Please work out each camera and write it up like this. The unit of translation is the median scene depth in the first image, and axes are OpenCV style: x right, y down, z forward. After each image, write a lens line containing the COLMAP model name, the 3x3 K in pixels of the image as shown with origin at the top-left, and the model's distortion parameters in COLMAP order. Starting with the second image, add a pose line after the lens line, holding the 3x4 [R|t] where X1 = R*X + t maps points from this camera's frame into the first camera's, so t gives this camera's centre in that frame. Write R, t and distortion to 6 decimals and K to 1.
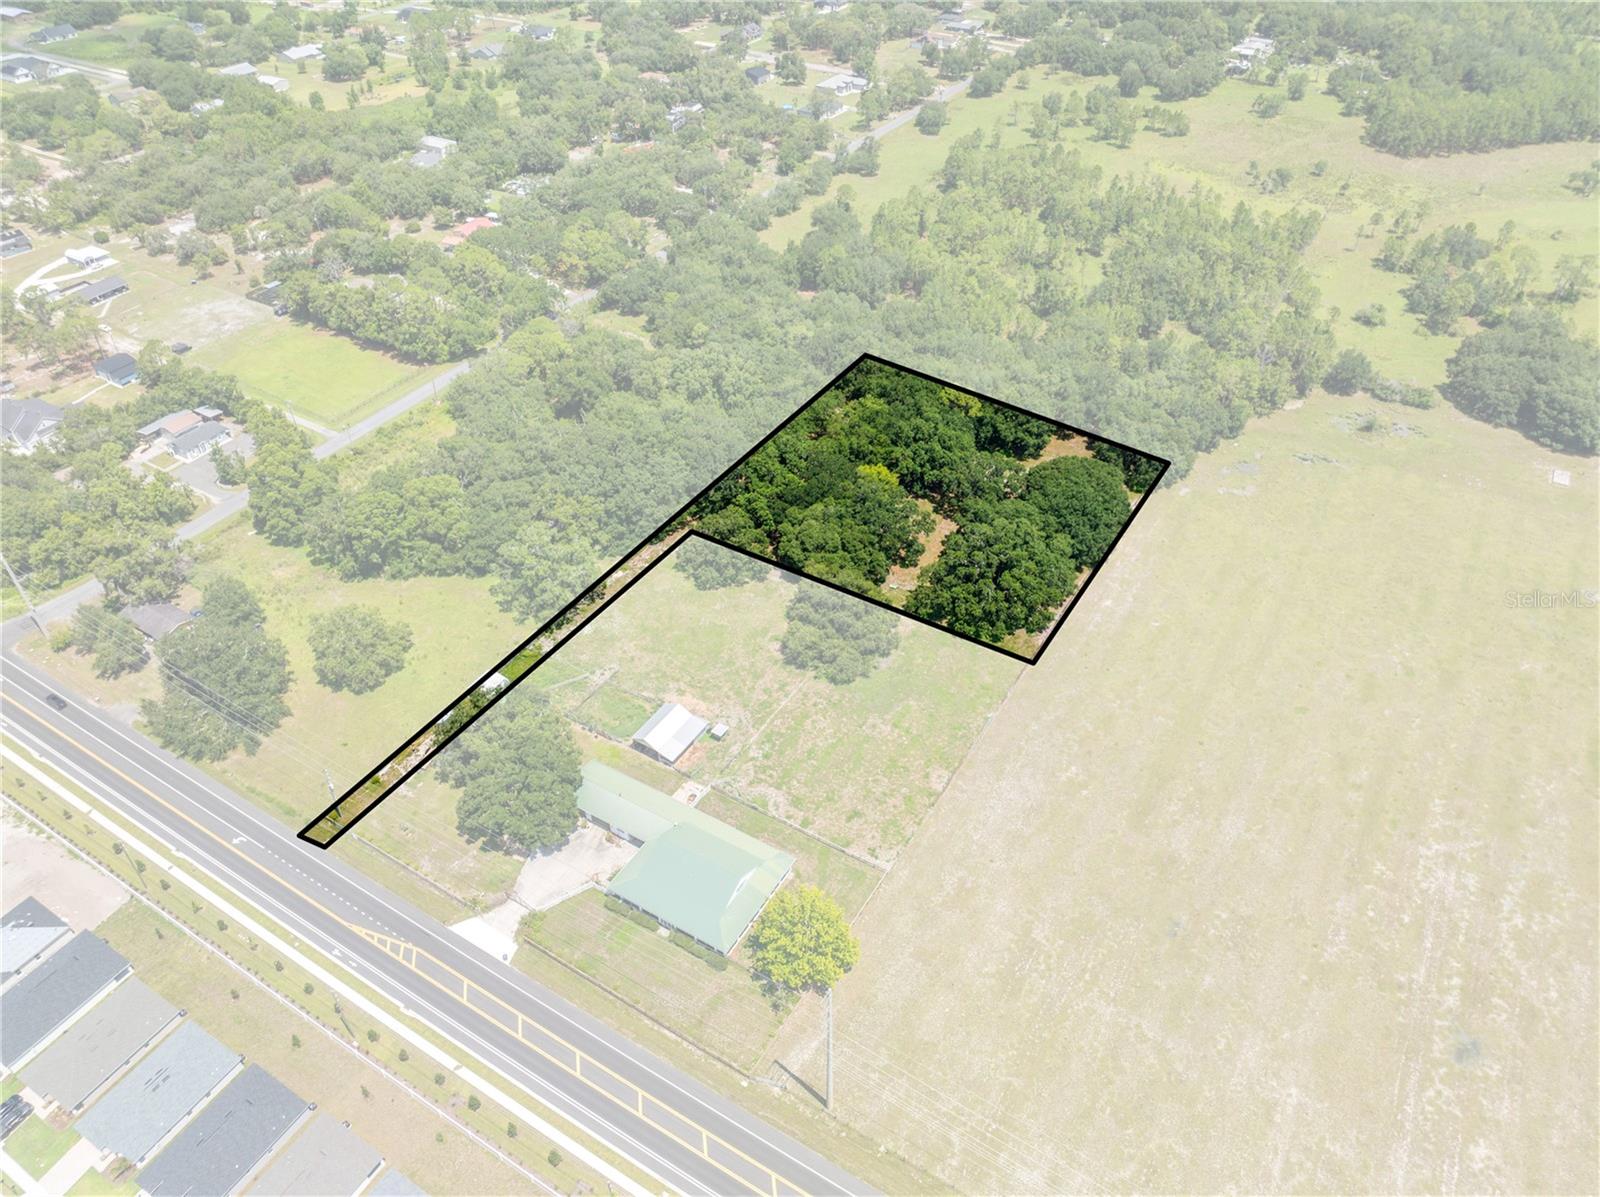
lens RADIAL K [[1119.9, 0, 800.0], [0, 1119.9, 598.5], [0, 0, 1]] dist [-0.049797, 0.029318]
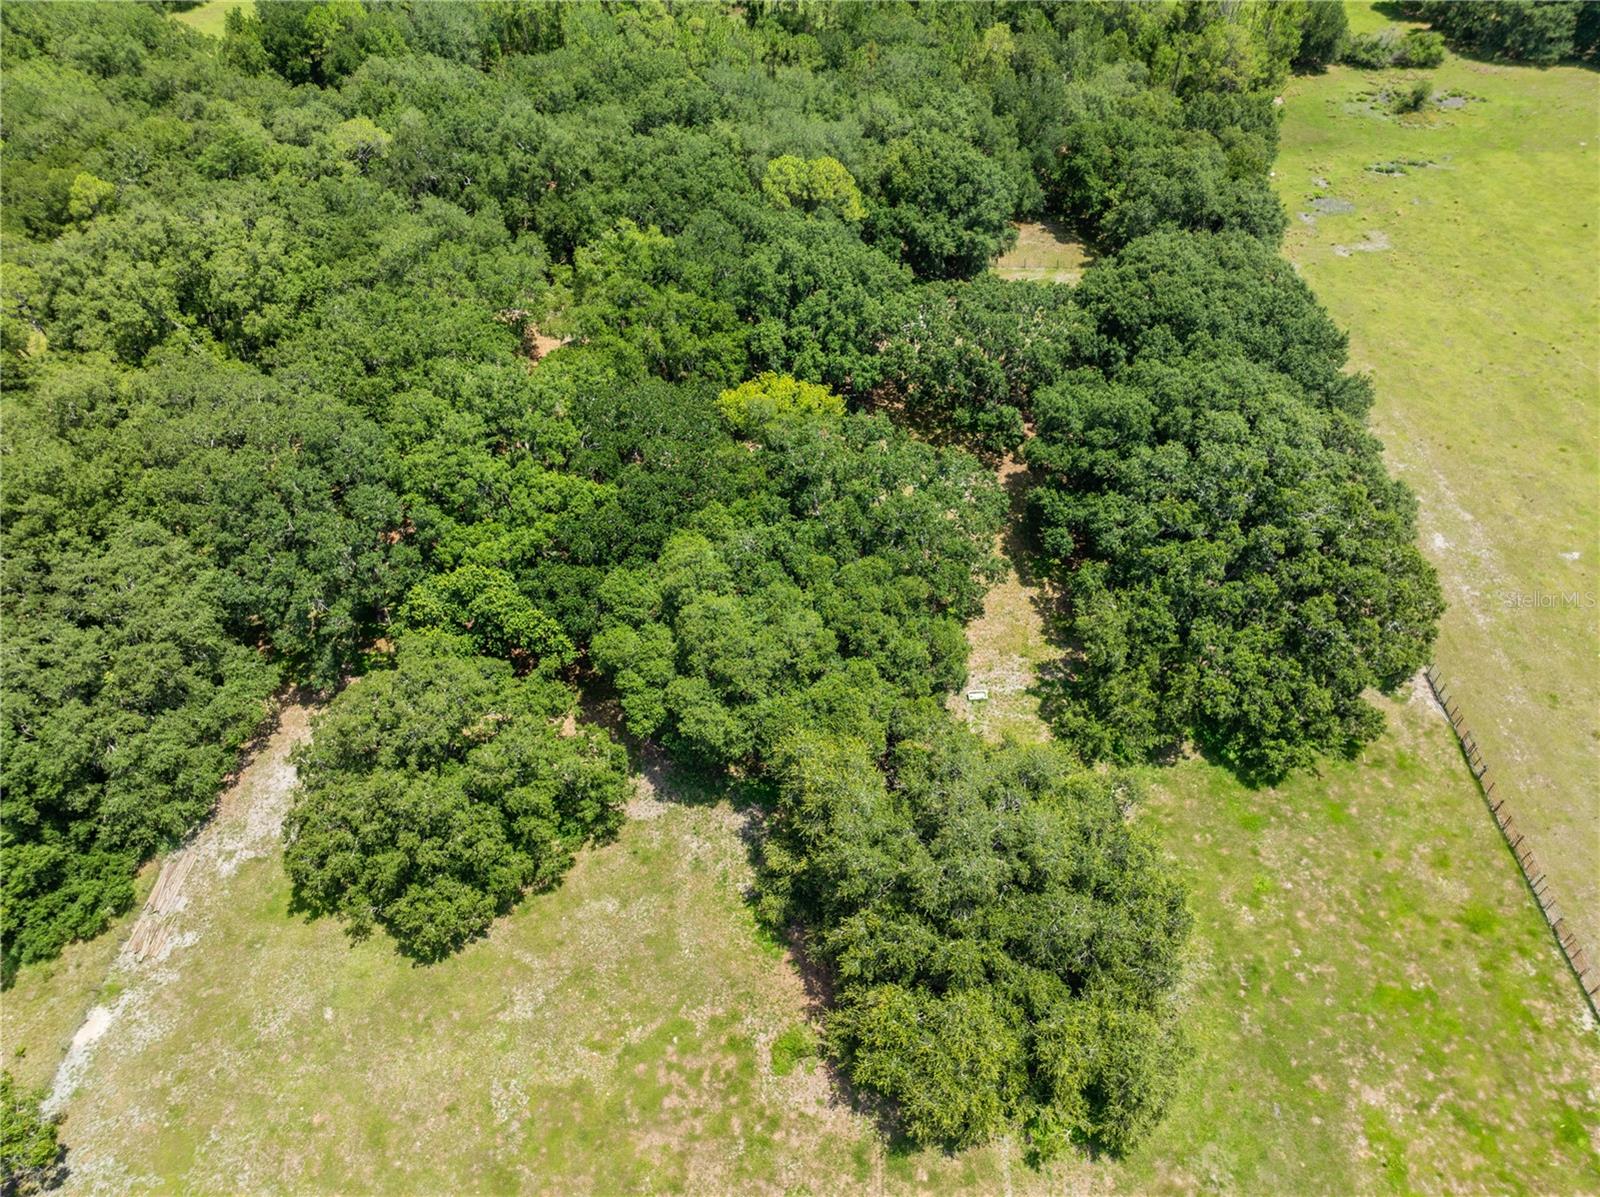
lens RADIAL K [[1118.3, 0, 809.1], [0, 1118.3, 604.2], [0, 0, 1]] dist [-0.046746, 0.024391]
pose [[0.866295, -0.342465, 0.363662, -0.057502], [0.317367, 0.939523, 0.128746, -0.073014], [-0.385760, 0.003882, 0.922591, 0.525155]]
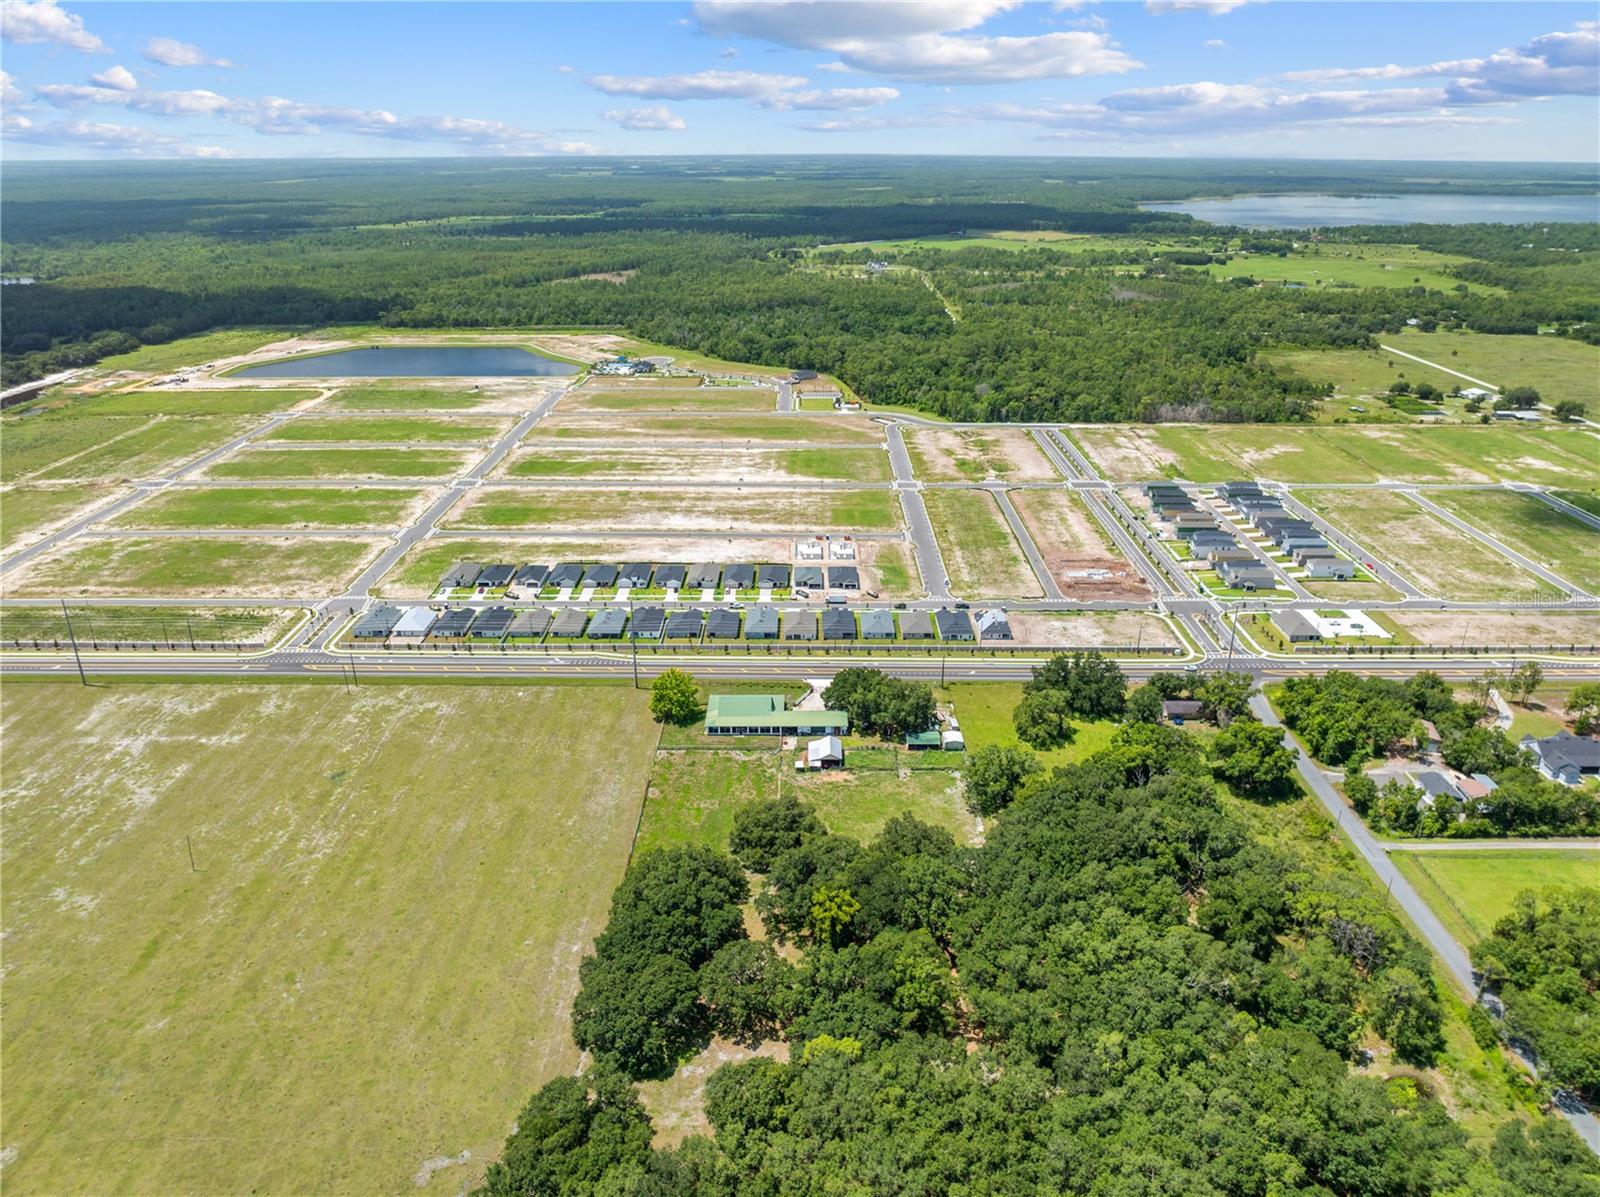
lens RADIAL K [[1127.2, 0, 800.0], [0, 1127.2, 598.5], [0, 0, 1]] dist [-0.005140, -0.081929]
pose [[-0.855966, 0.202617, -0.475677, 0.386605], [-0.326591, 0.501347, 0.801242, -0.774376], [0.400824, 0.841188, -0.362963, 0.871614]]
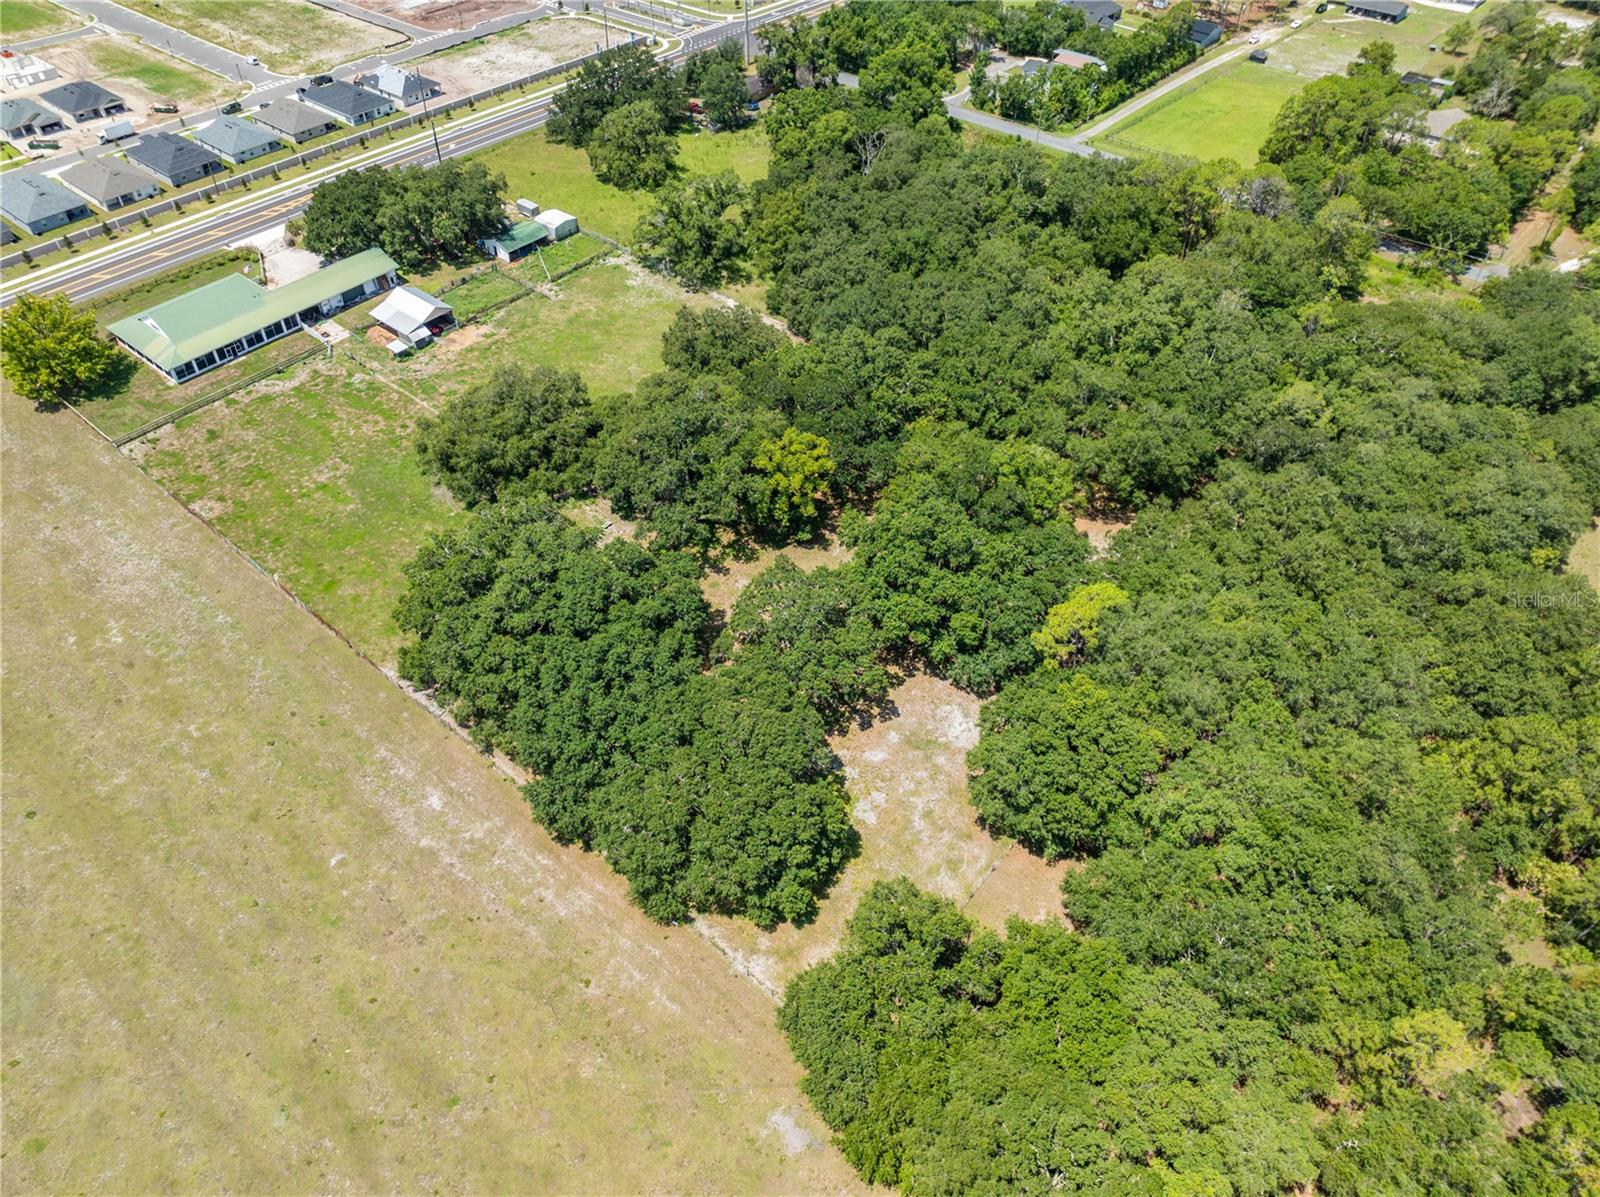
lens RADIAL K [[1118.3, 0, 809.1], [0, 1118.3, 604.2], [0, 0, 1]] dist [-0.046746, 0.024391]
pose [[-0.146680, 0.694420, -0.704461, 0.393147], [-0.639235, 0.476944, 0.603244, -0.319973], [0.754893, 0.538800, 0.373939, 0.656367]]
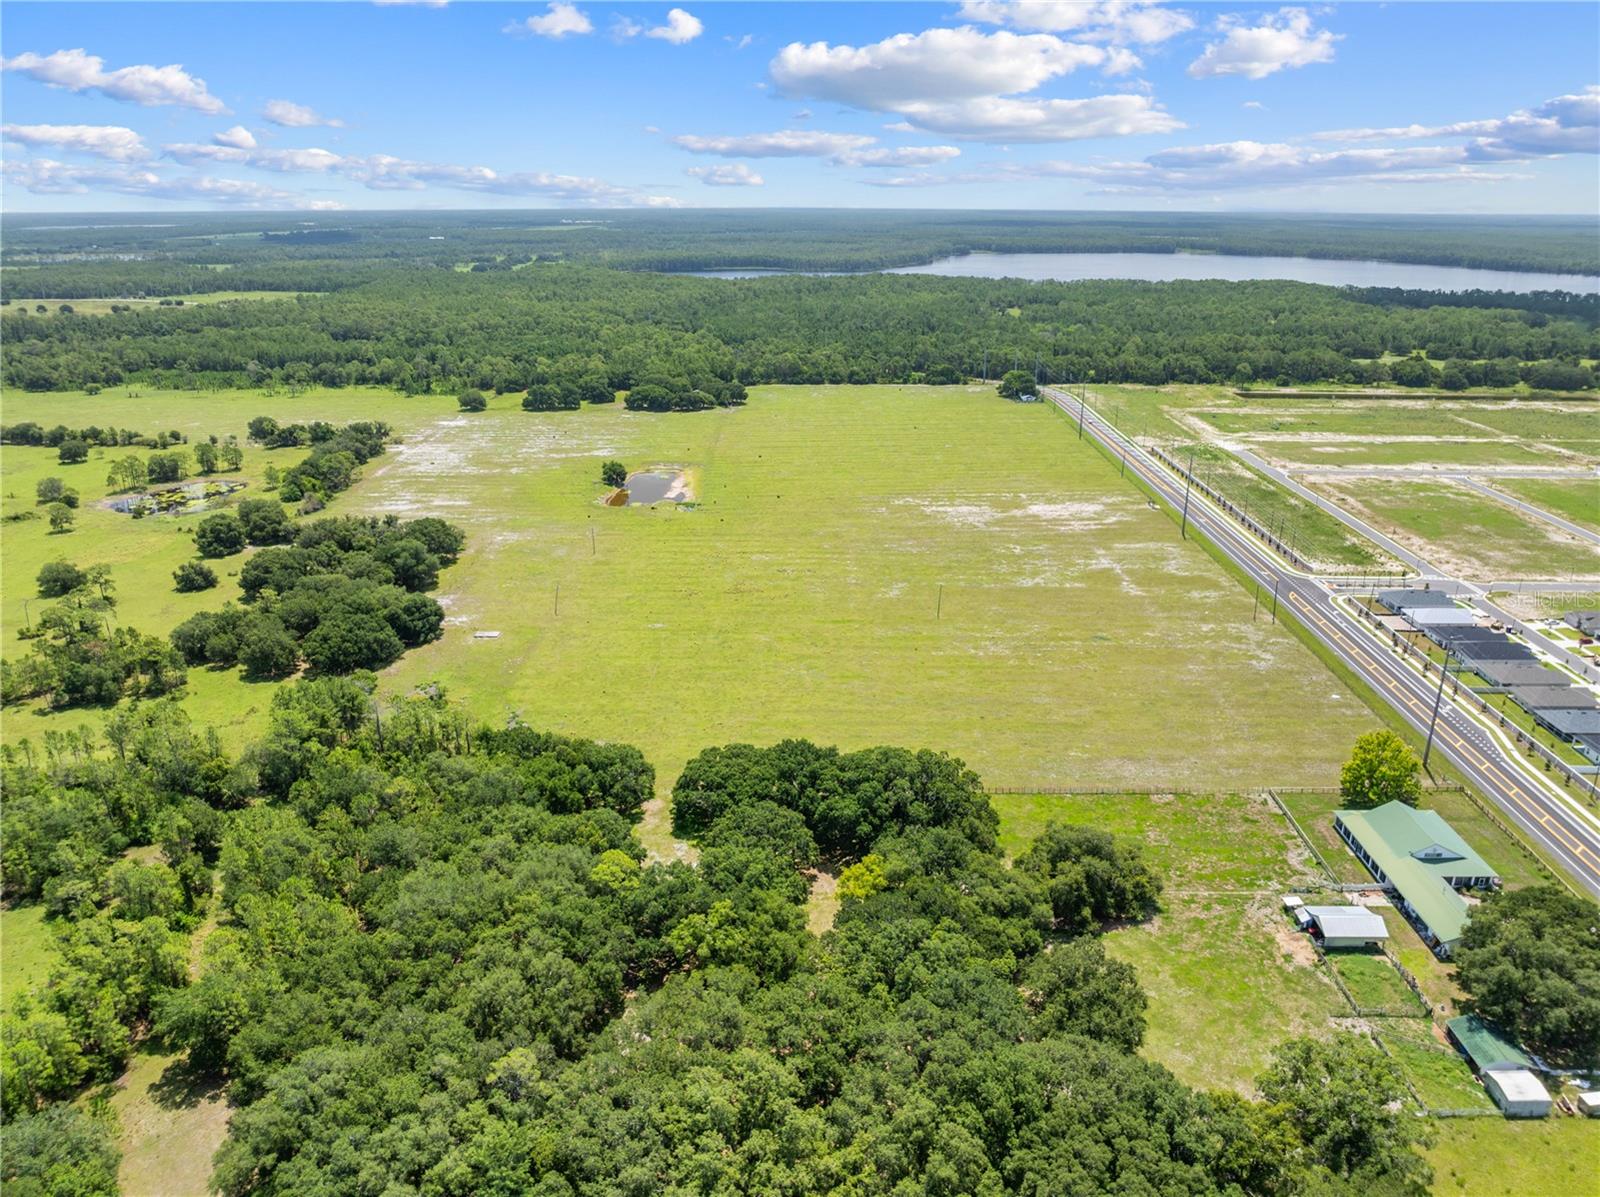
lens RADIAL K [[1118.3, 0, 809.1], [0, 1118.3, 604.2], [0, 0, 1]] dist [-0.046746, 0.024391]
pose [[-0.509612, -0.288626, 0.810550, -0.350631], [0.555682, 0.608830, 0.566166, -0.506893], [-0.656897, 0.738933, -0.149882, 0.782004]]
